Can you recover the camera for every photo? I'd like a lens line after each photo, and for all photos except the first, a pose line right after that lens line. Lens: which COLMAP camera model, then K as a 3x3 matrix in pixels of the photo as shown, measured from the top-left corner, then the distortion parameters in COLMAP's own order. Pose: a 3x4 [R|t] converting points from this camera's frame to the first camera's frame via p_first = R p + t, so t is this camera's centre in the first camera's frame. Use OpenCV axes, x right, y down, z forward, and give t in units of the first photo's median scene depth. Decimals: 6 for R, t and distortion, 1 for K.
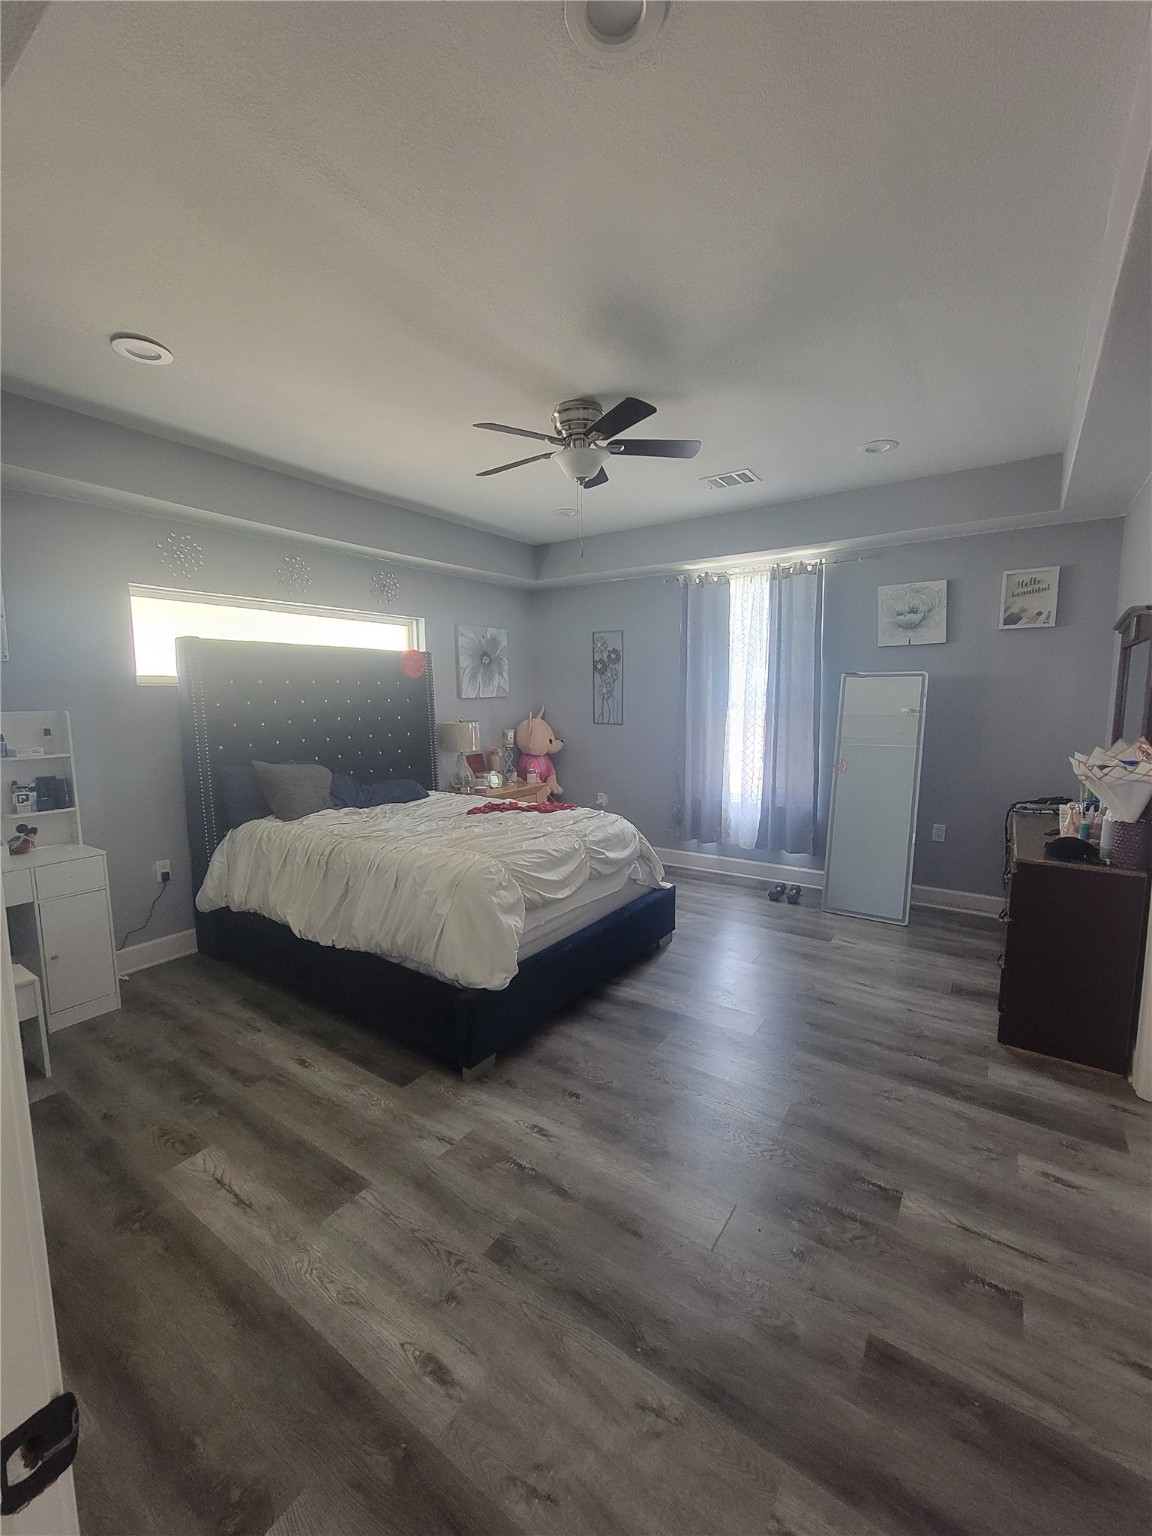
lens RADIAL K [[629.1, 0, 573.6], [0, 629.1, 770.4], [0, 0, 1]] dist [-0.004999, 0.001561]
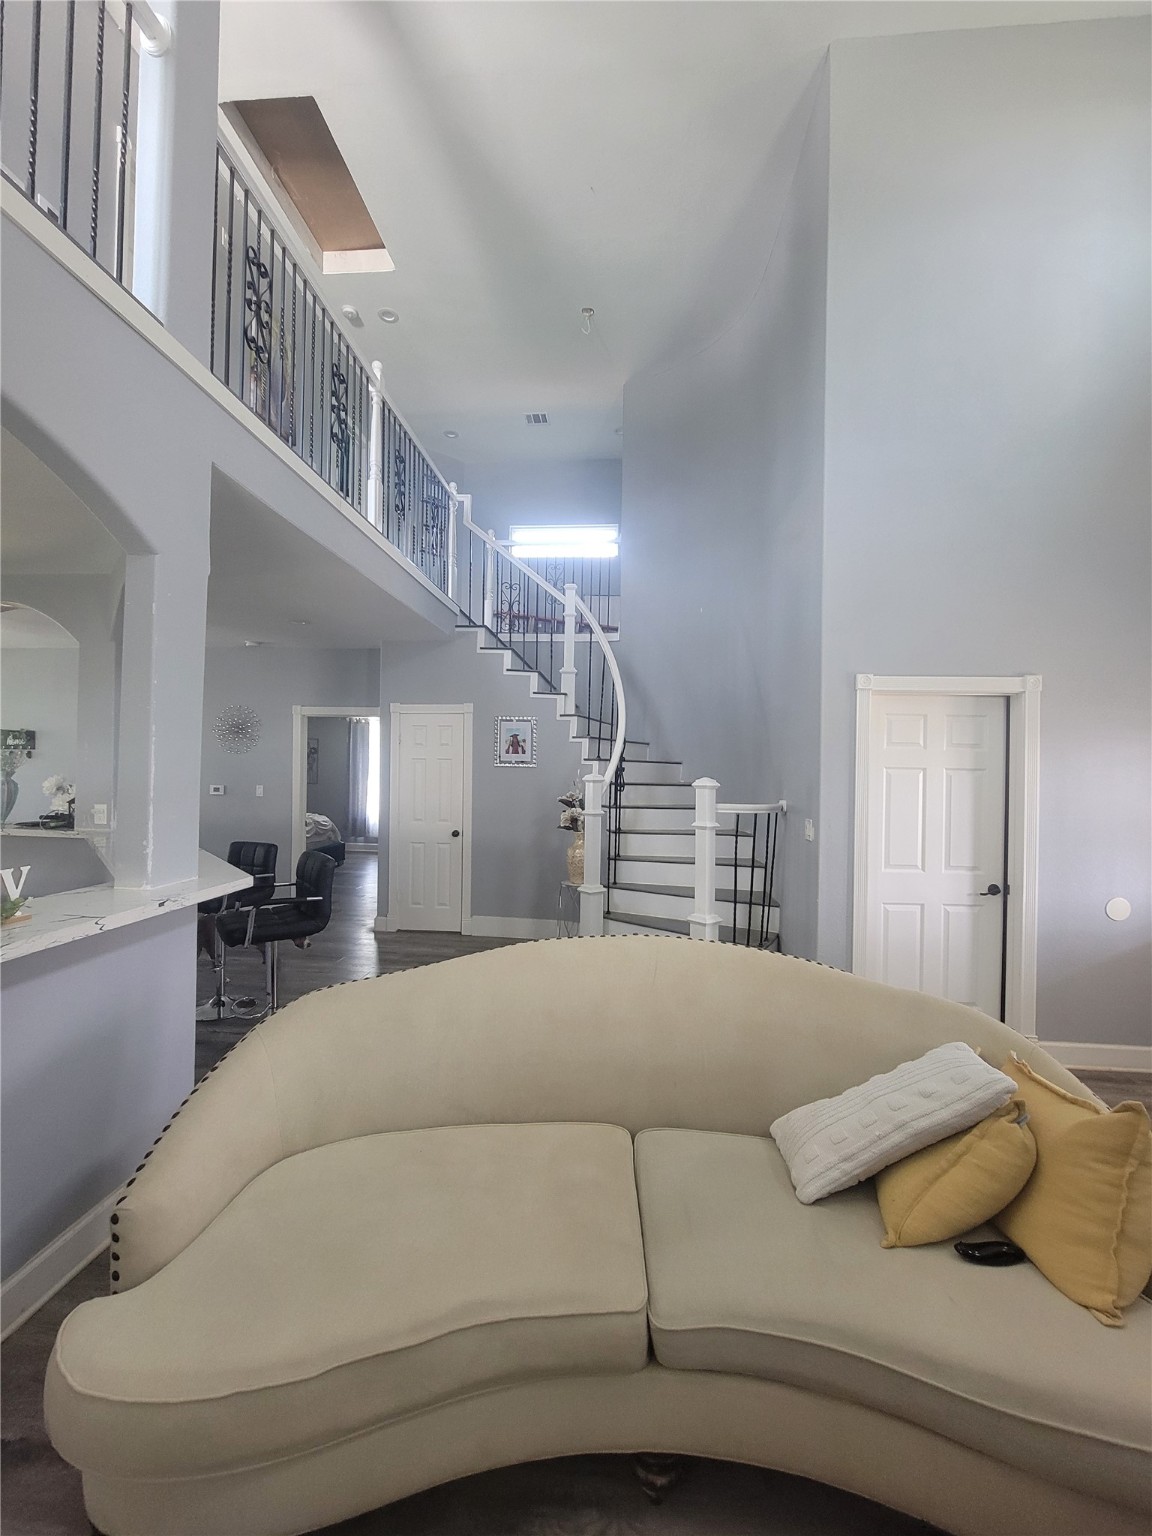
lens RADIAL K [[629.1, 0, 577.7], [0, 629.1, 767.8], [0, 0, 1]] dist [-0.004999, 0.001561]
pose [[0.863868, 0.025808, 0.503056, -0.241994], [0.034150, 0.993388, -0.109608, 0.141210], [-0.502559, 0.111866, 0.857275, -1.303404]]
